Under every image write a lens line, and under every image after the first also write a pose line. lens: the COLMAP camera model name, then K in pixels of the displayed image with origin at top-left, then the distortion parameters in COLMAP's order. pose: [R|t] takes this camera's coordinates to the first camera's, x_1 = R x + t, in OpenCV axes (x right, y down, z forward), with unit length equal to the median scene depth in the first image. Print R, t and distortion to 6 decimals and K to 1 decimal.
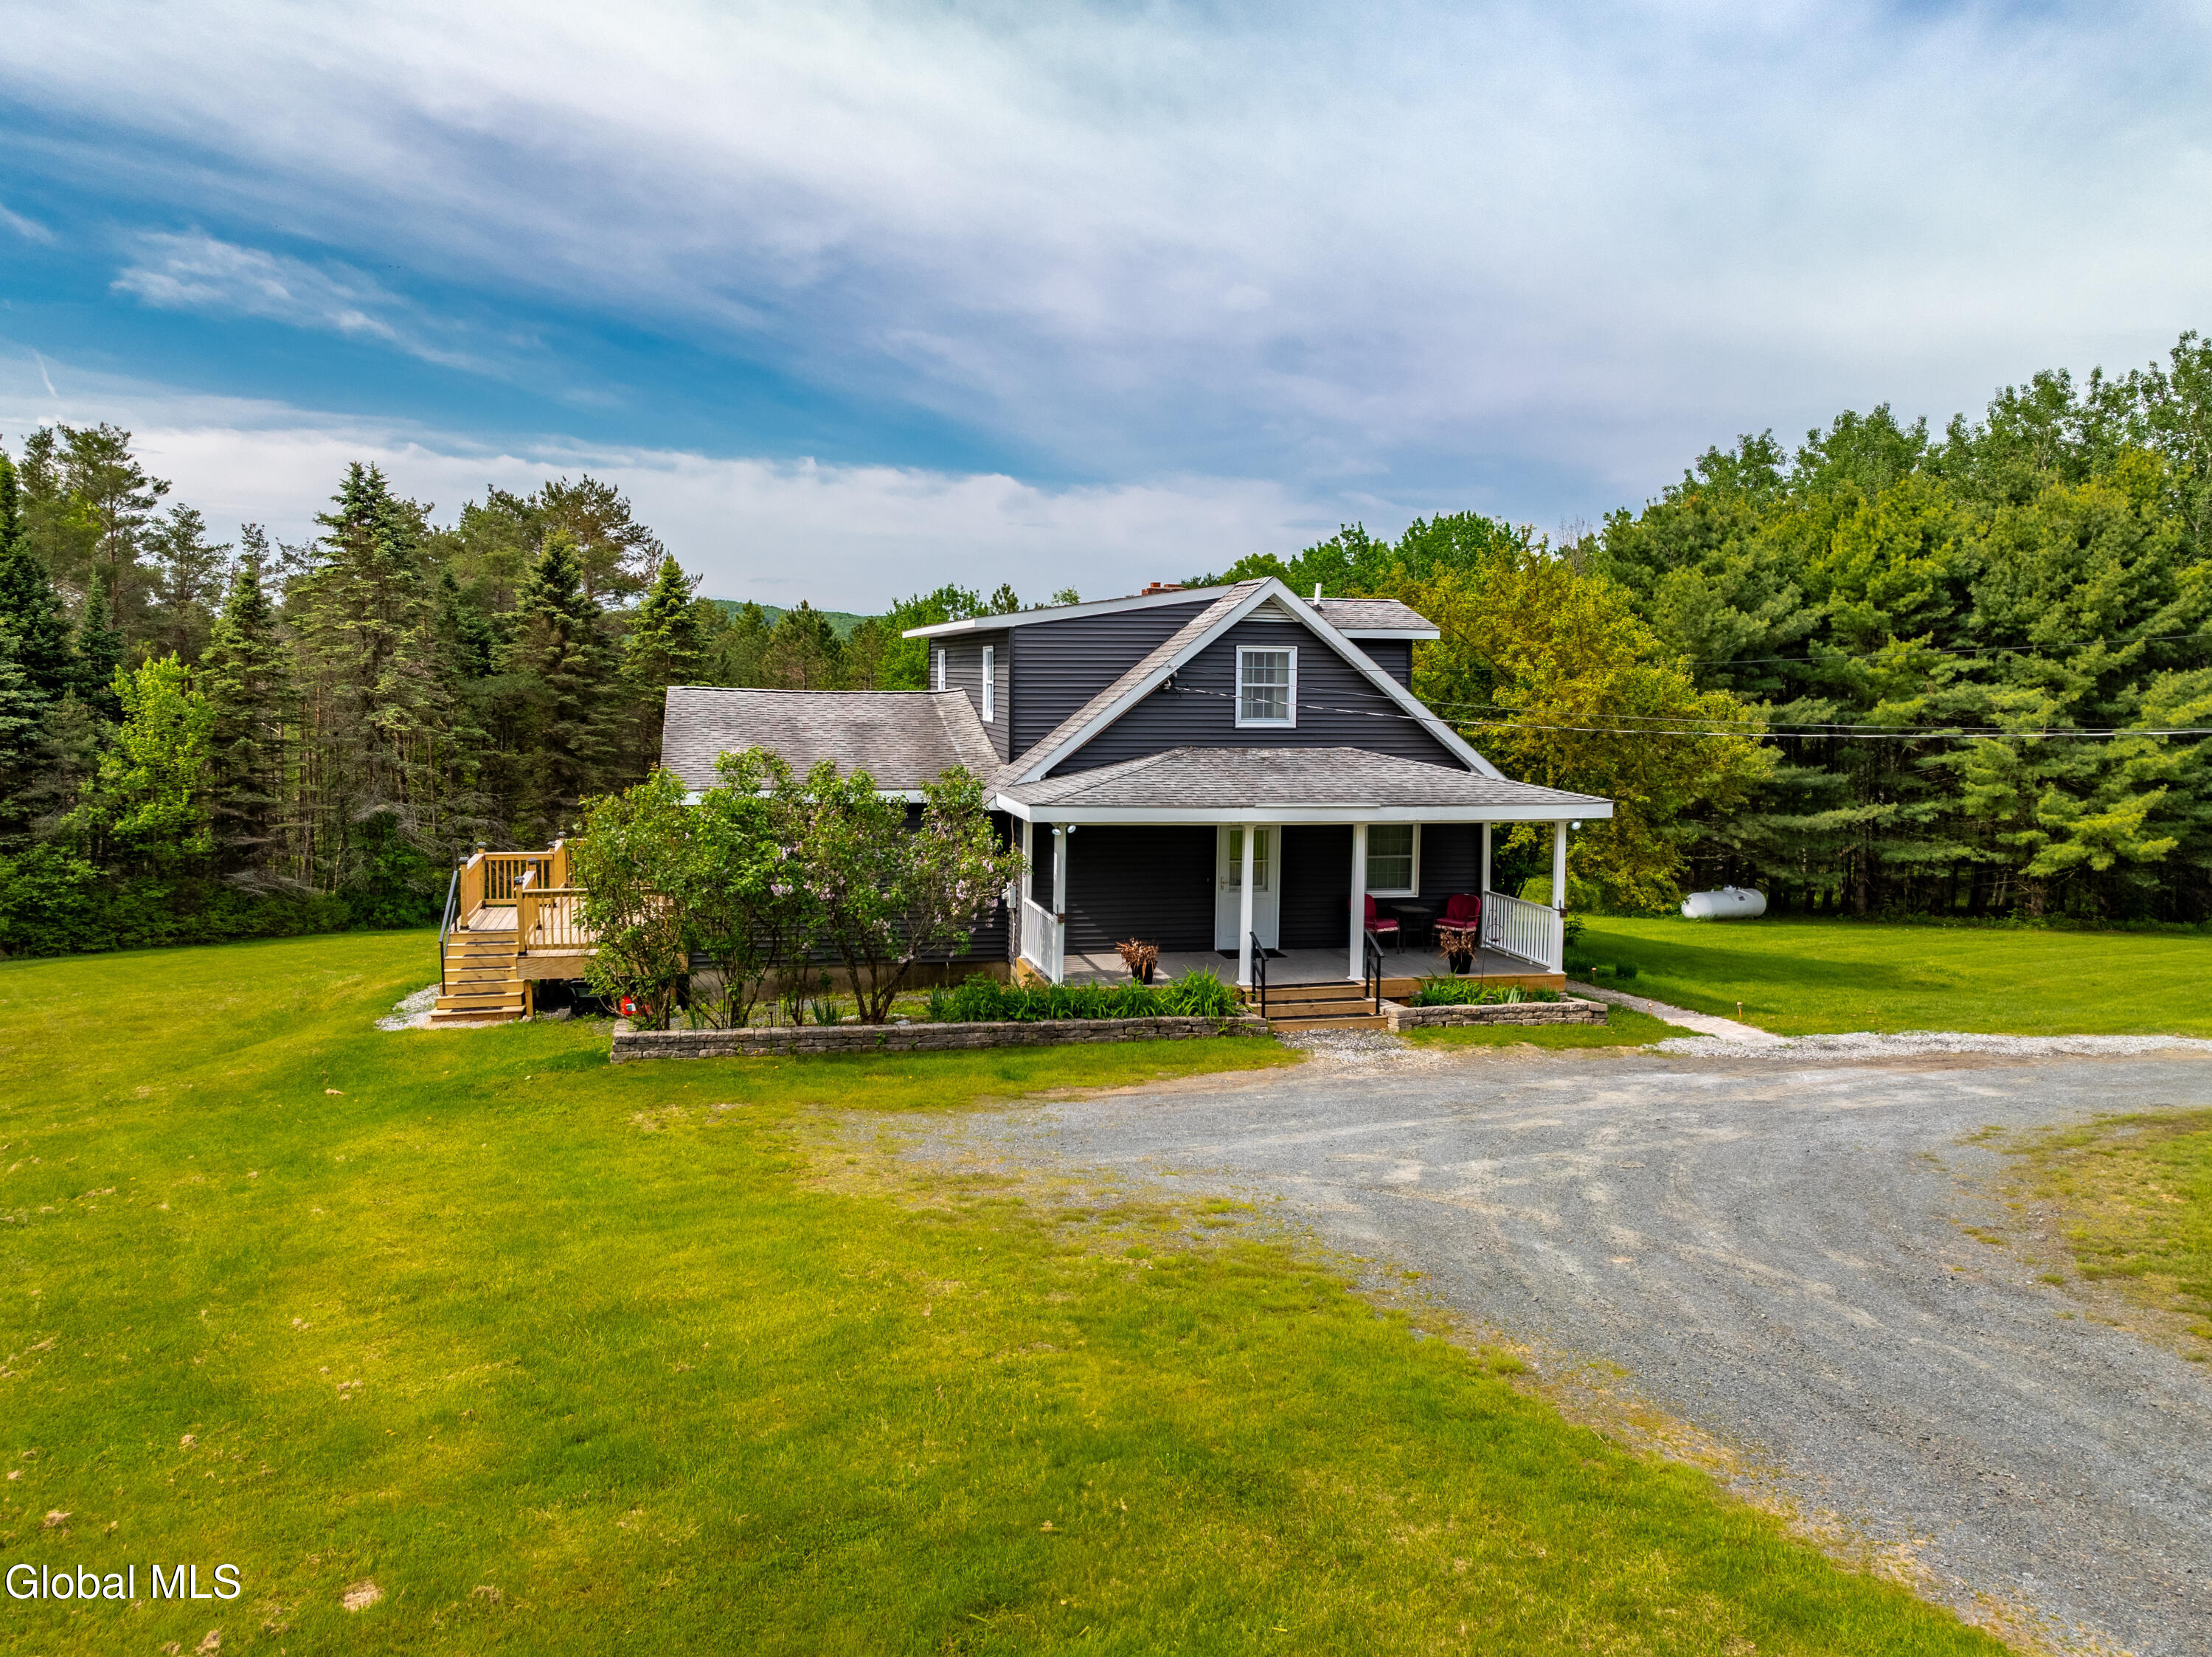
lens RADIAL K [[1642.1, 0, 1081.4], [0, 1642.1, 840.8], [0, 0, 1]] dist [-0.031047, -0.003262]
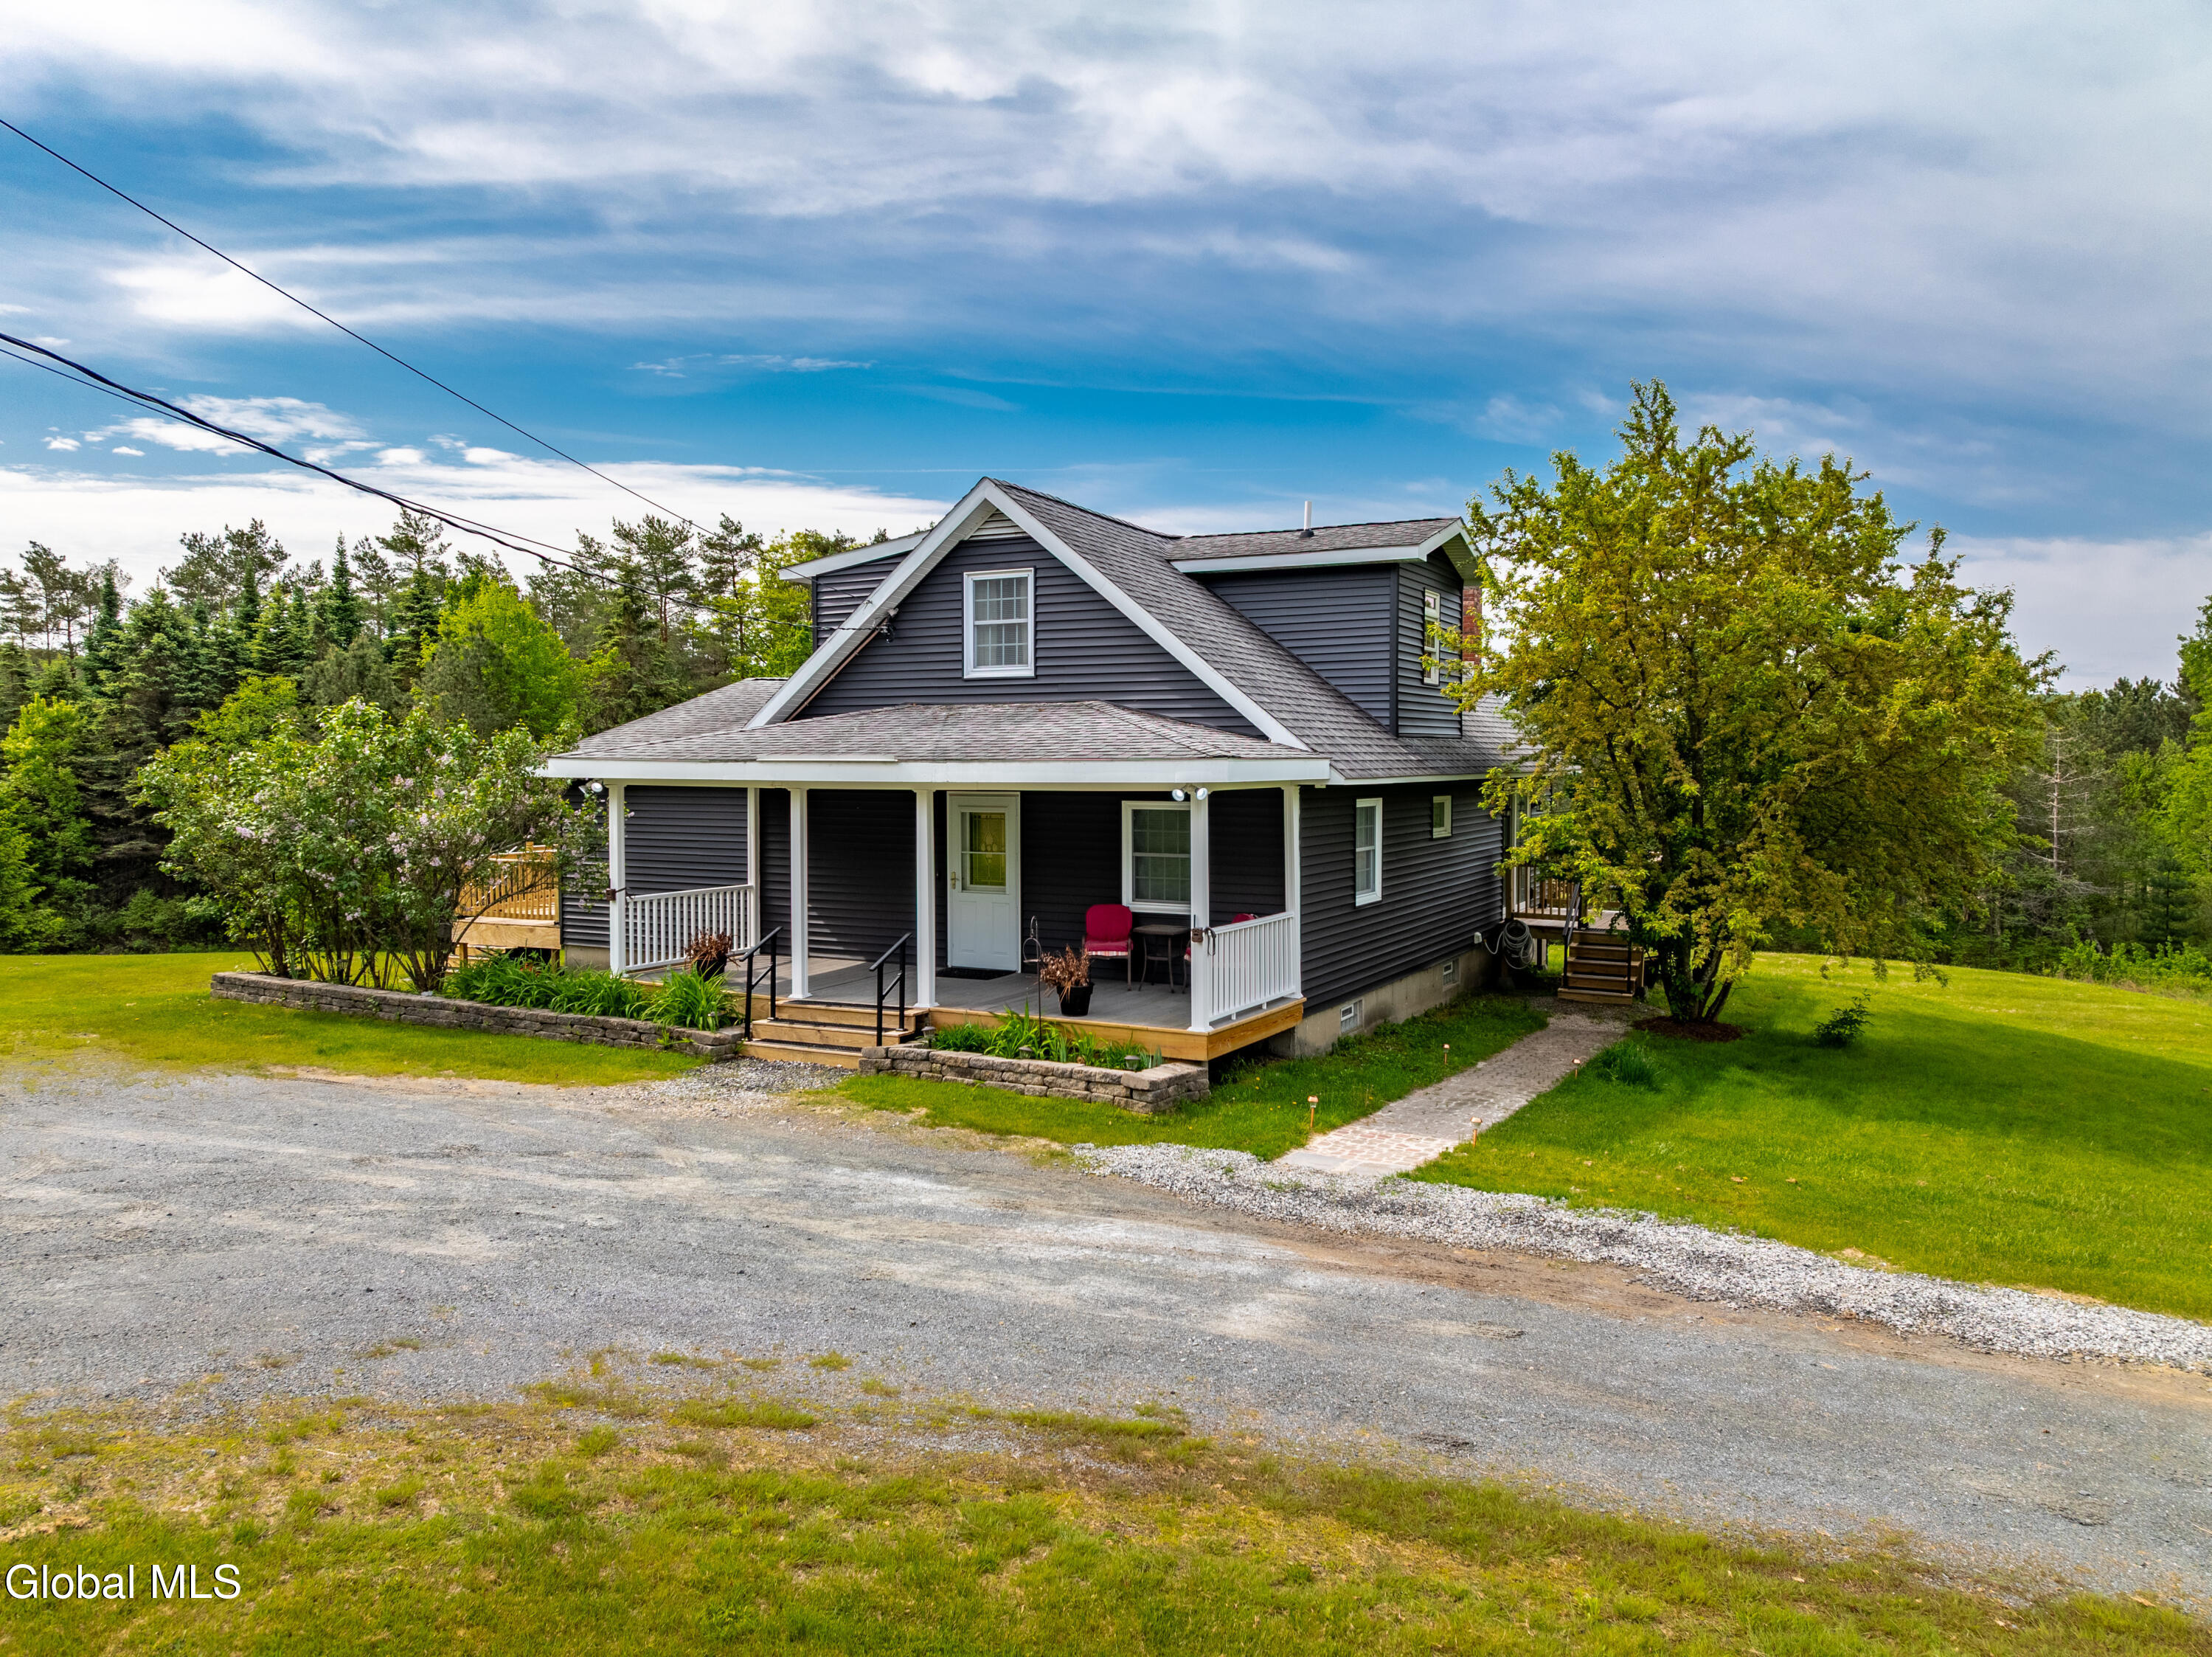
lens RADIAL K [[1578.5, 0, 1117.9], [0, 1578.5, 833.7], [0, 0, 1]] dist [-0.046603, 0.018128]
pose [[0.762955, 0.021434, -0.646096, 0.624965], [-0.052234, 0.998226, -0.028567, 0.021631], [0.644338, 0.055544, 0.762721, 0.476401]]
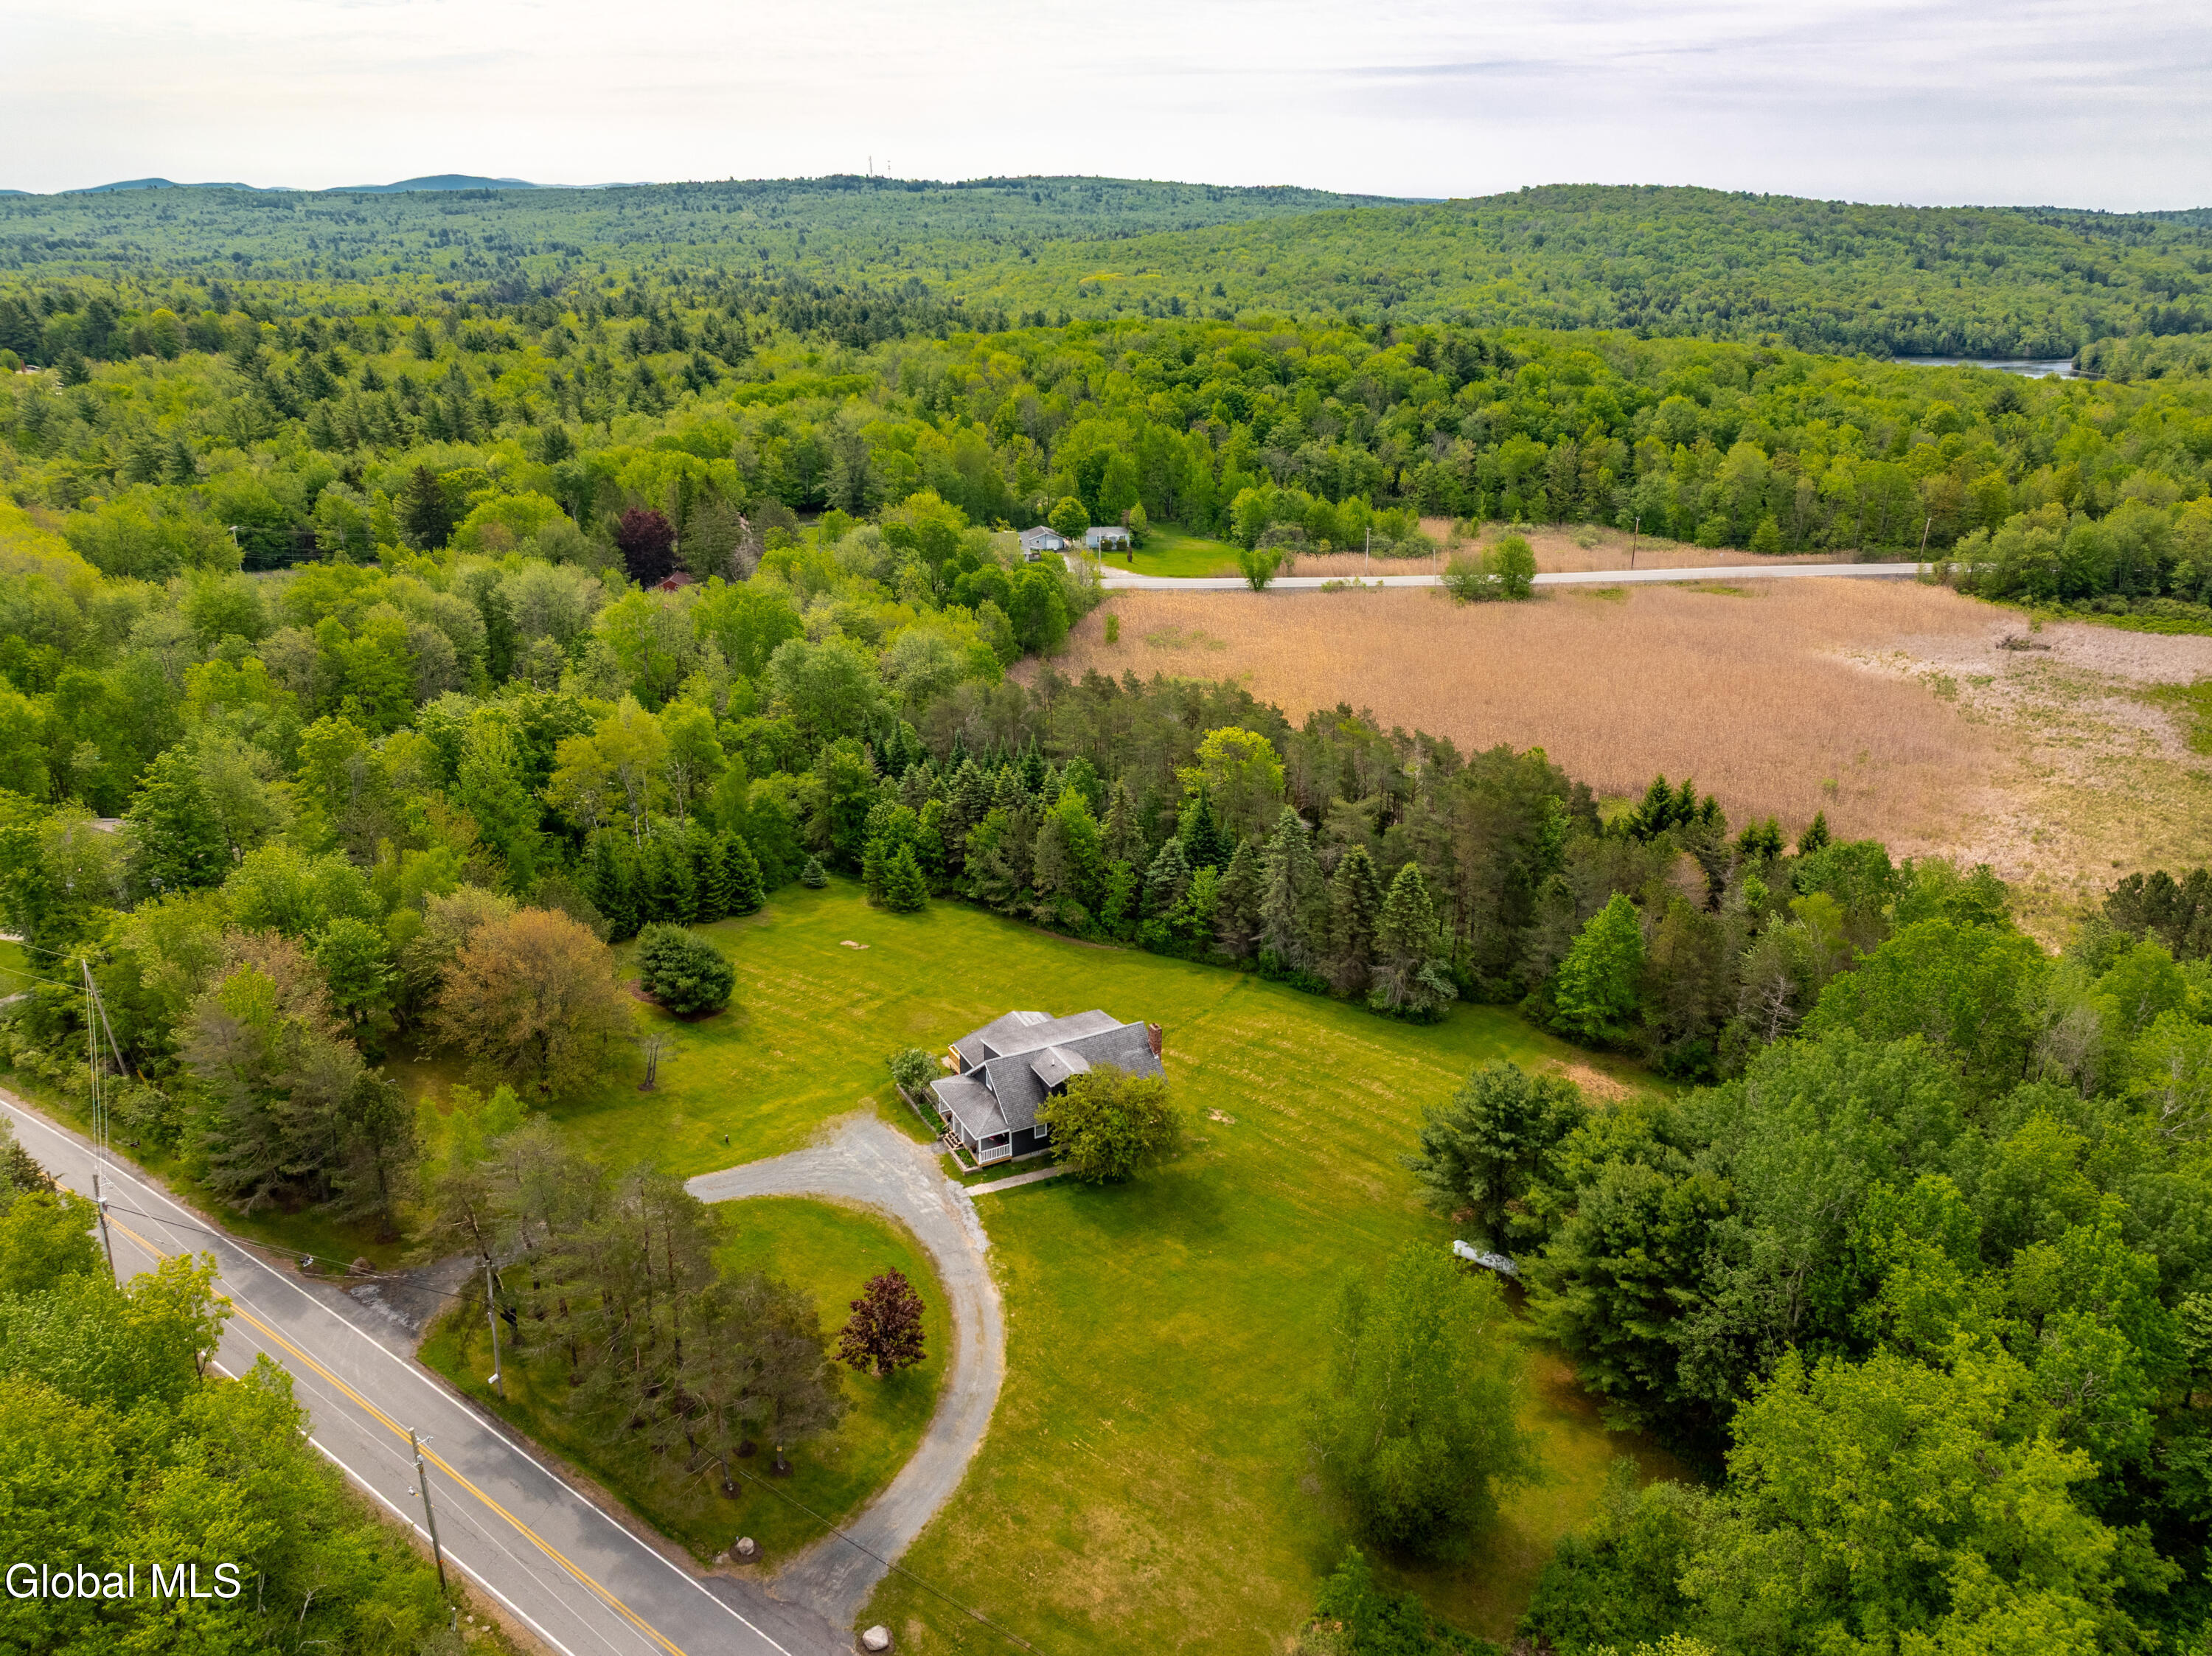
lens RADIAL K [[1578.3, 0, 1085.9], [0, 1578.3, 830.0], [0, 0, 1]] dist [-0.046603, 0.018128]
pose [[0.256096, 0.344694, -0.903106, 4.030142], [-0.091423, 0.938712, 0.332359, -2.307941], [0.962319, -0.002551, 0.271913, 0.026867]]
